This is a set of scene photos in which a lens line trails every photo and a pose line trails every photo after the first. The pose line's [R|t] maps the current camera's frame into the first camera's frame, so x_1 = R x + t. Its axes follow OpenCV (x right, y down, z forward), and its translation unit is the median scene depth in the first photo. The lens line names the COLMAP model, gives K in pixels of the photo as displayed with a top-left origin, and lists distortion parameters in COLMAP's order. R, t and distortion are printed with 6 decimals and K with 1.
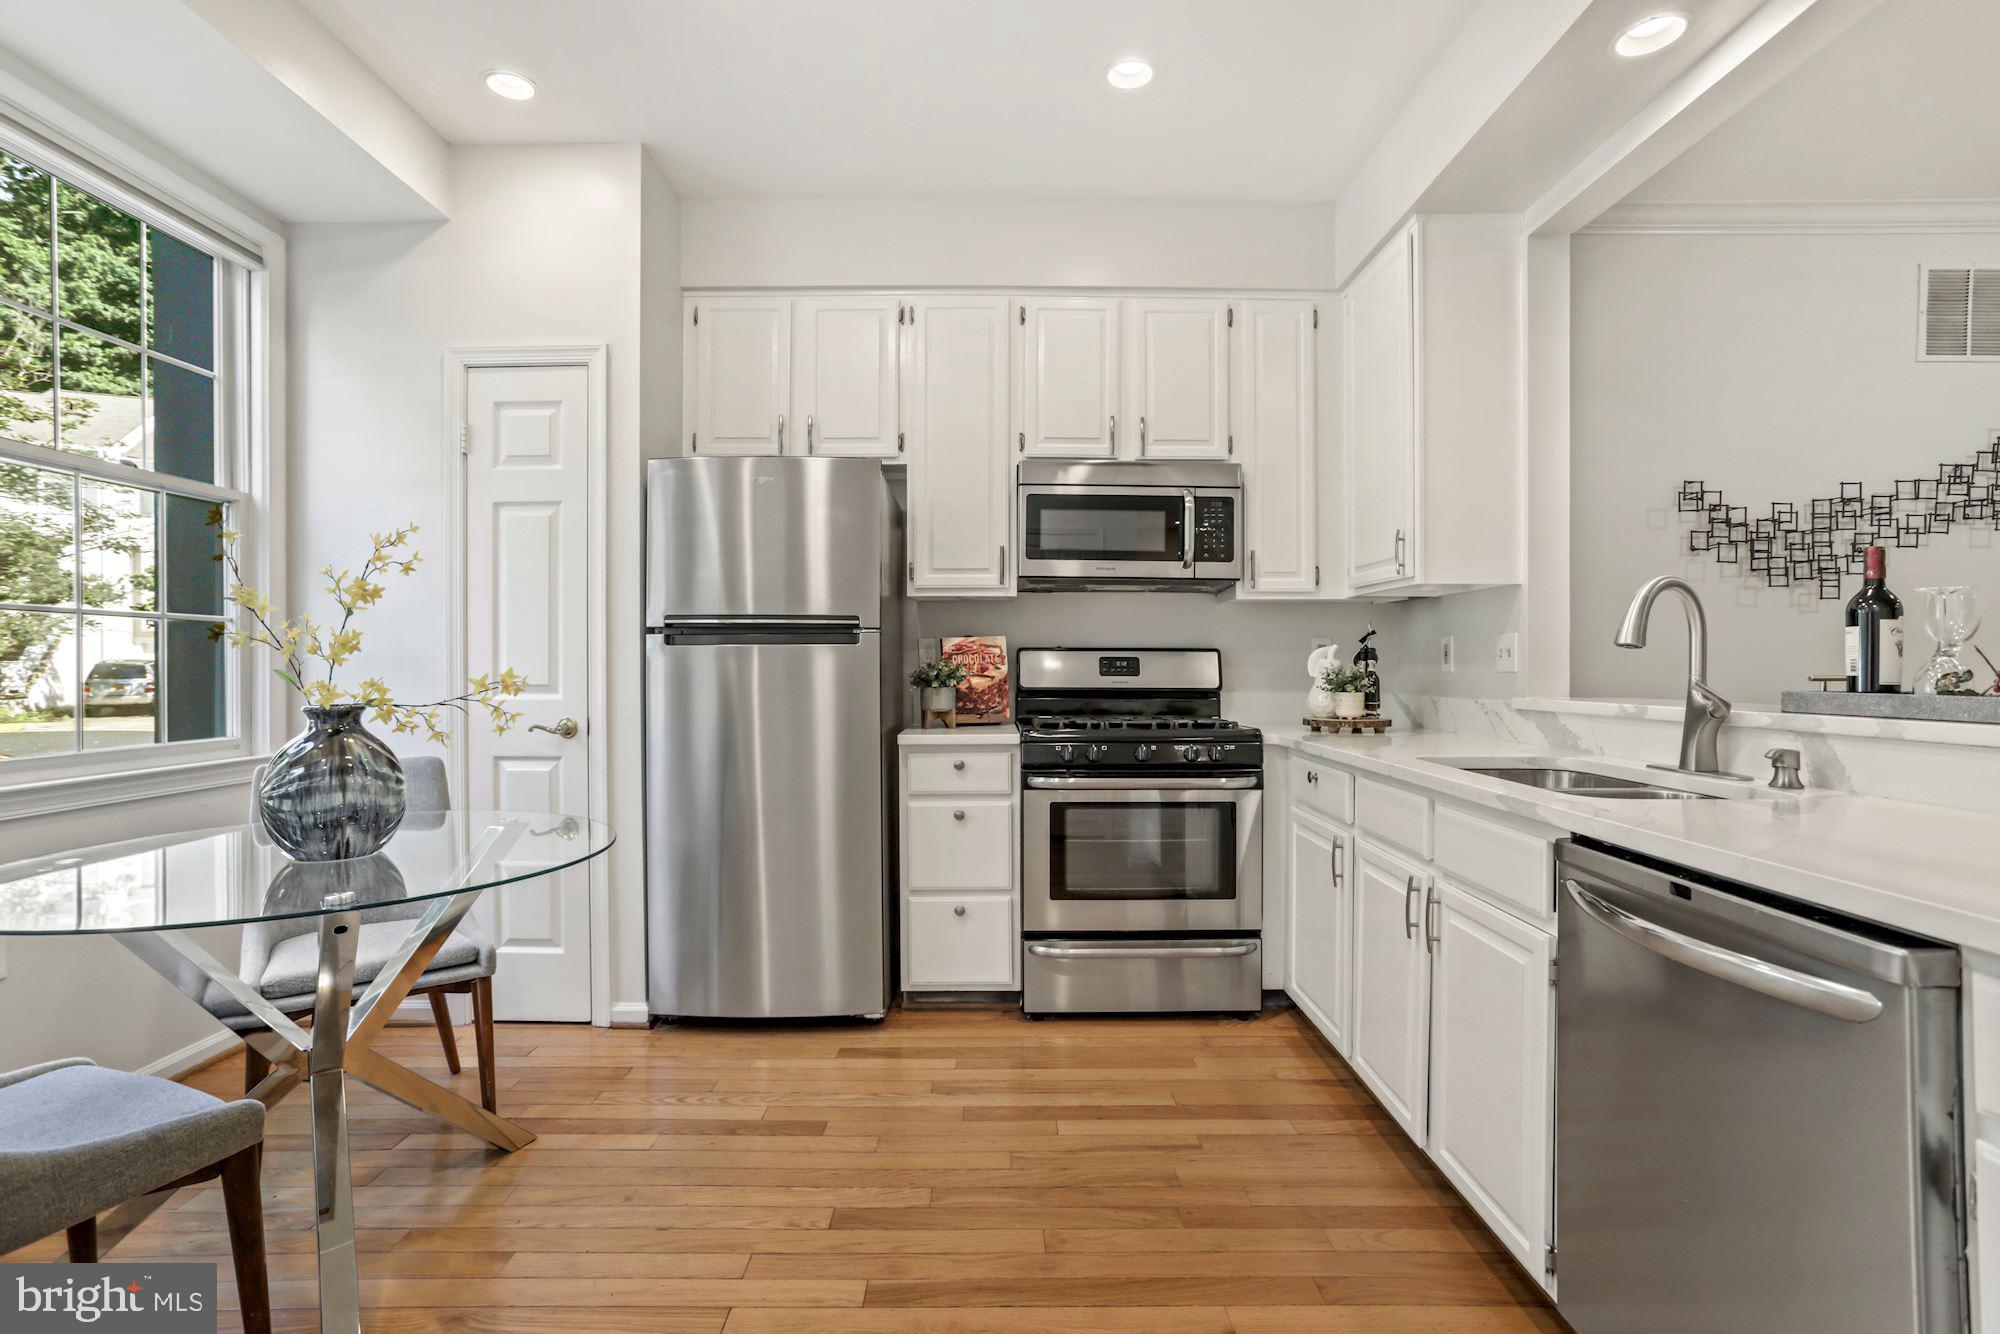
lens RADIAL K [[956.1, 0, 1003.5], [0, 956.1, 660.4], [0, 0, 1]] dist [-0.018815, 0.015447]
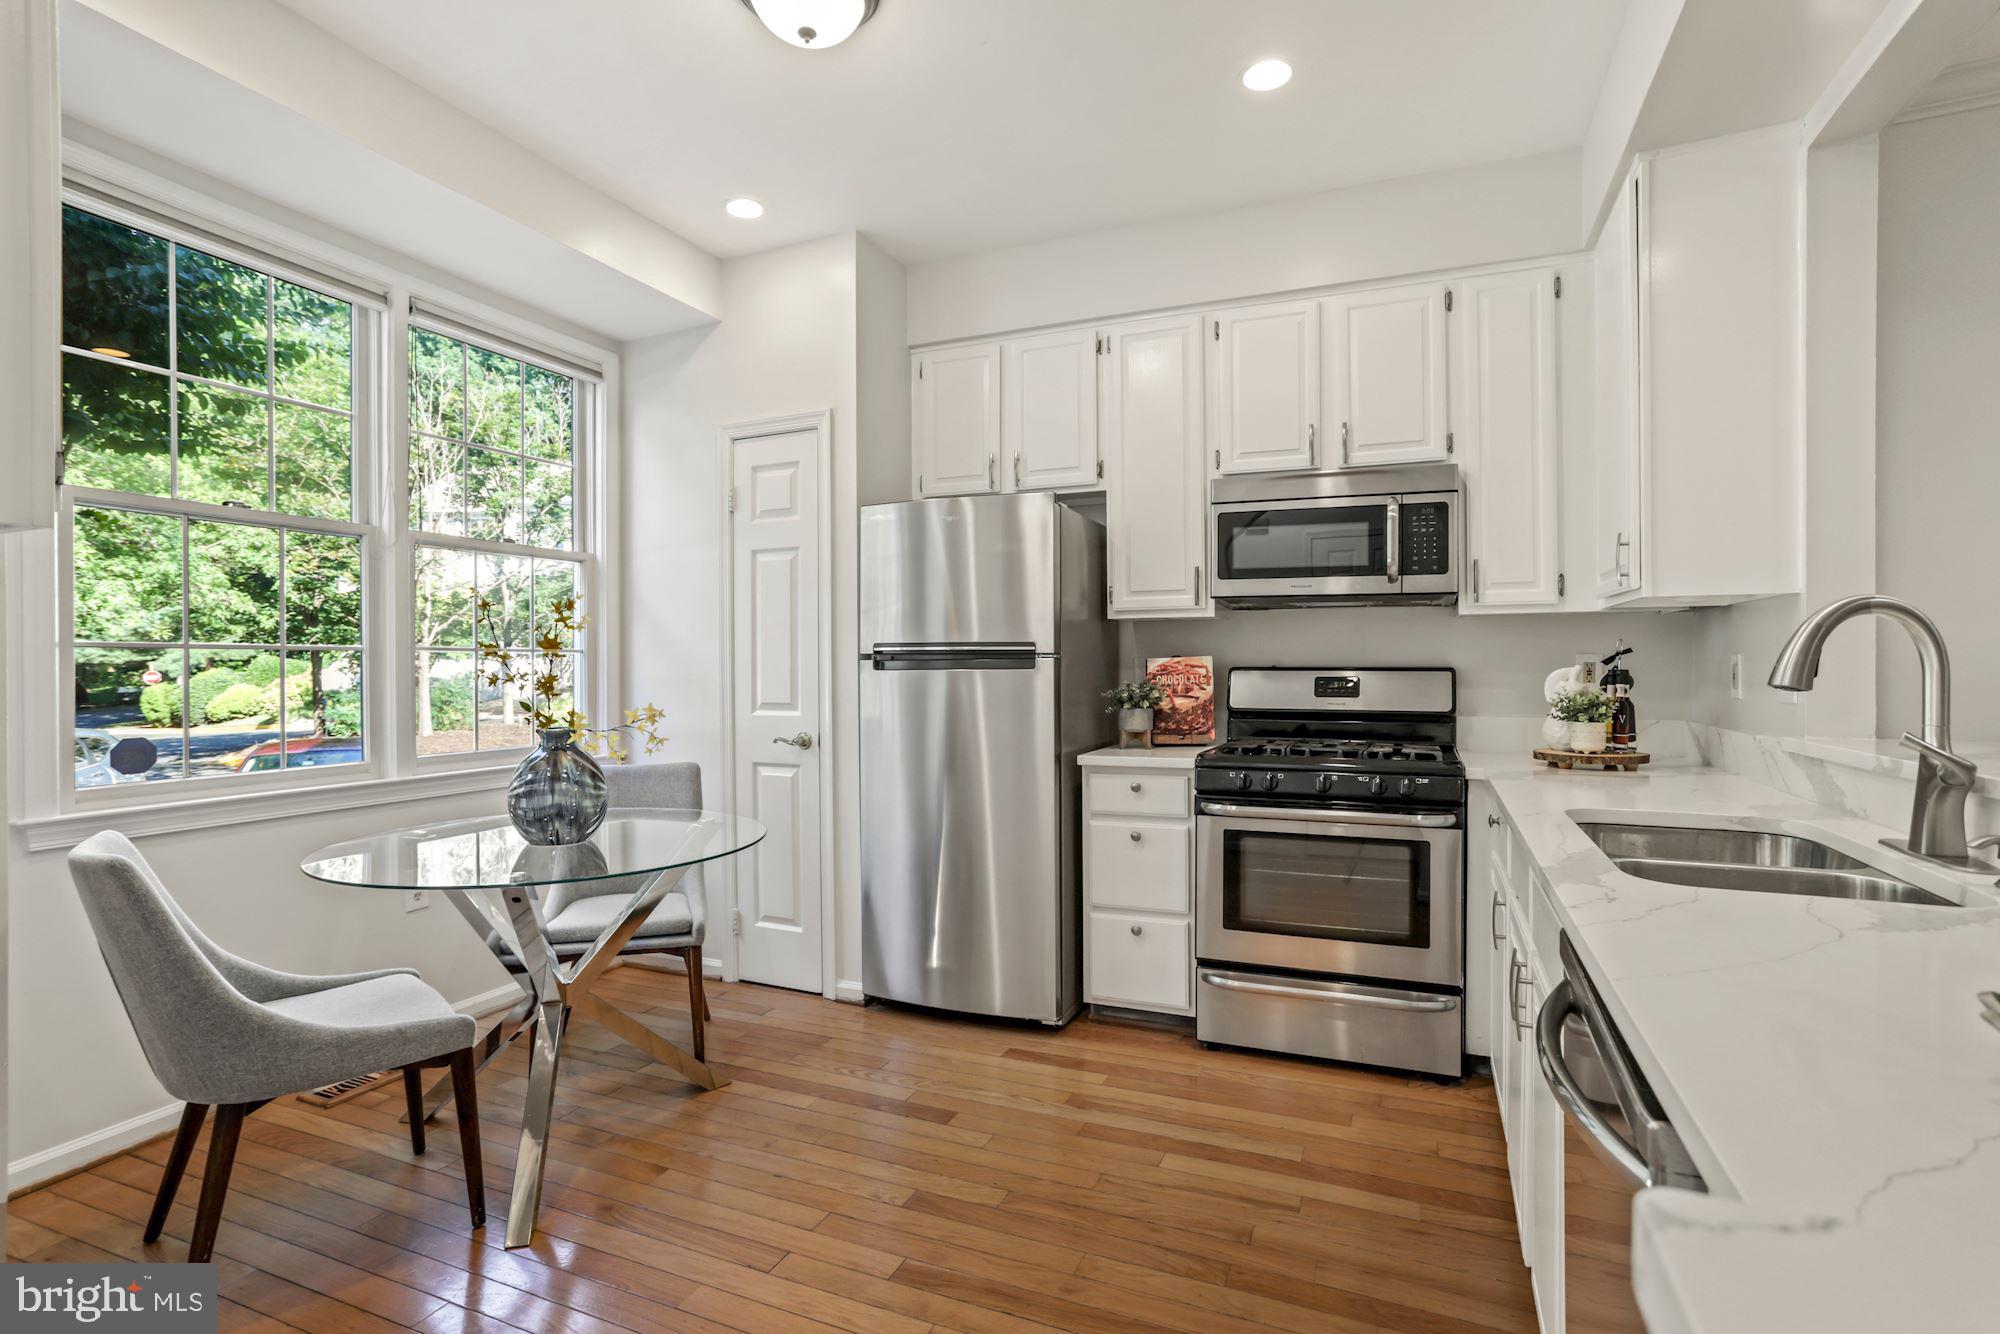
lens RADIAL K [[956.1, 0, 1008.8], [0, 956.1, 661.2], [0, 0, 1]] dist [-0.018815, 0.015447]
pose [[0.921381, -0.003948, -0.388640, 0.226271], [0.004452, 0.999990, 0.000397, -0.025241], [0.388634, -0.002095, 0.921390, 0.014689]]
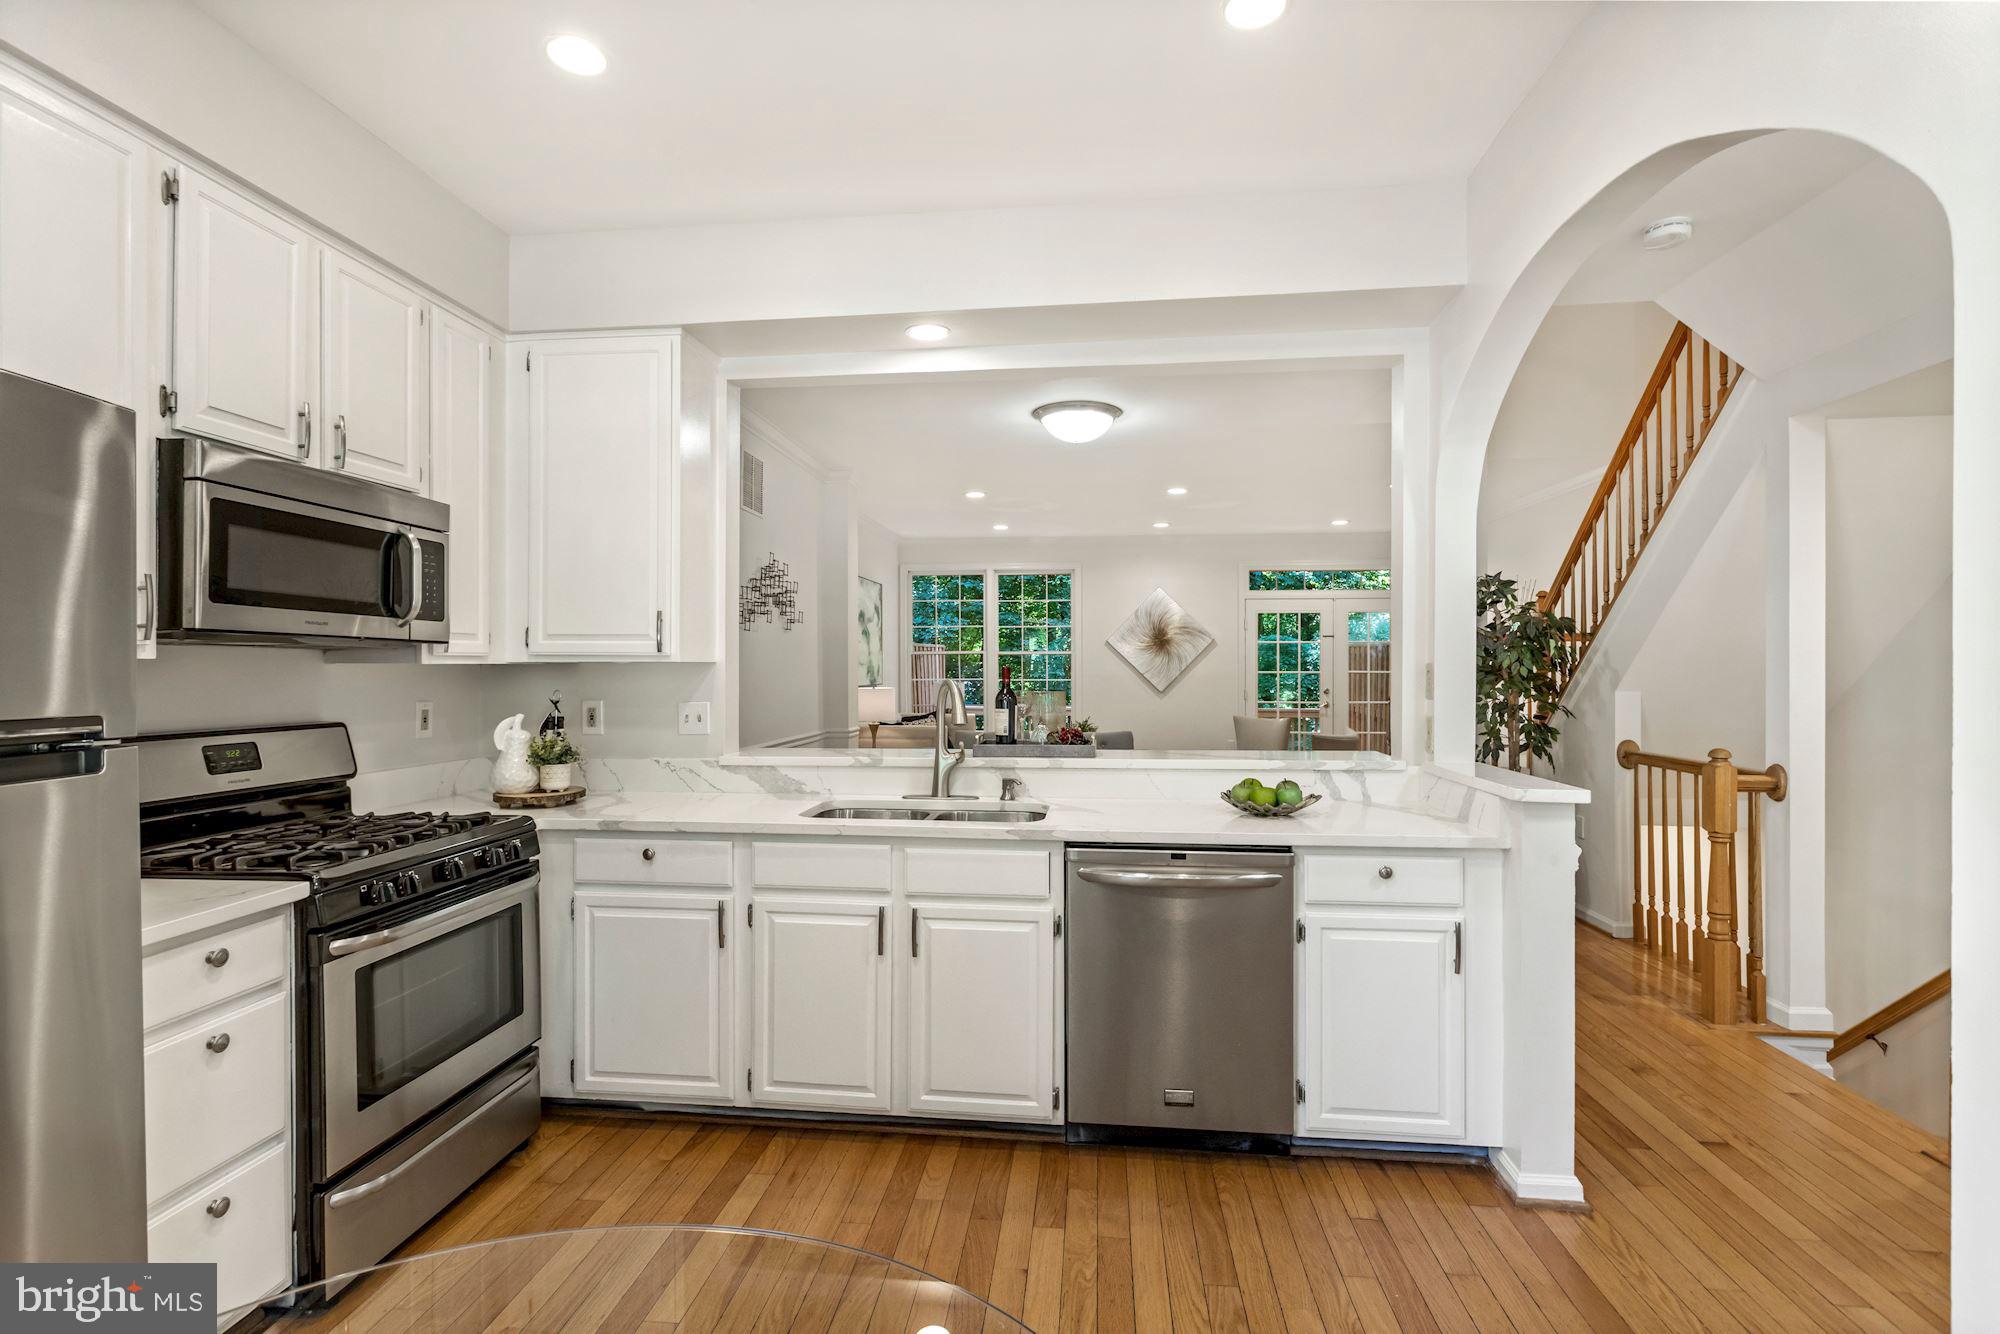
lens RADIAL K [[956.1, 0, 989.1], [0, 956.1, 669.1], [0, 0, 1]] dist [-0.018815, 0.015447]
pose [[0.120301, -0.004726, 0.992726, -0.572906], [0.000686, 0.999989, 0.004677, -0.070723], [-0.992737, 0.000119, 0.120303, 0.467207]]
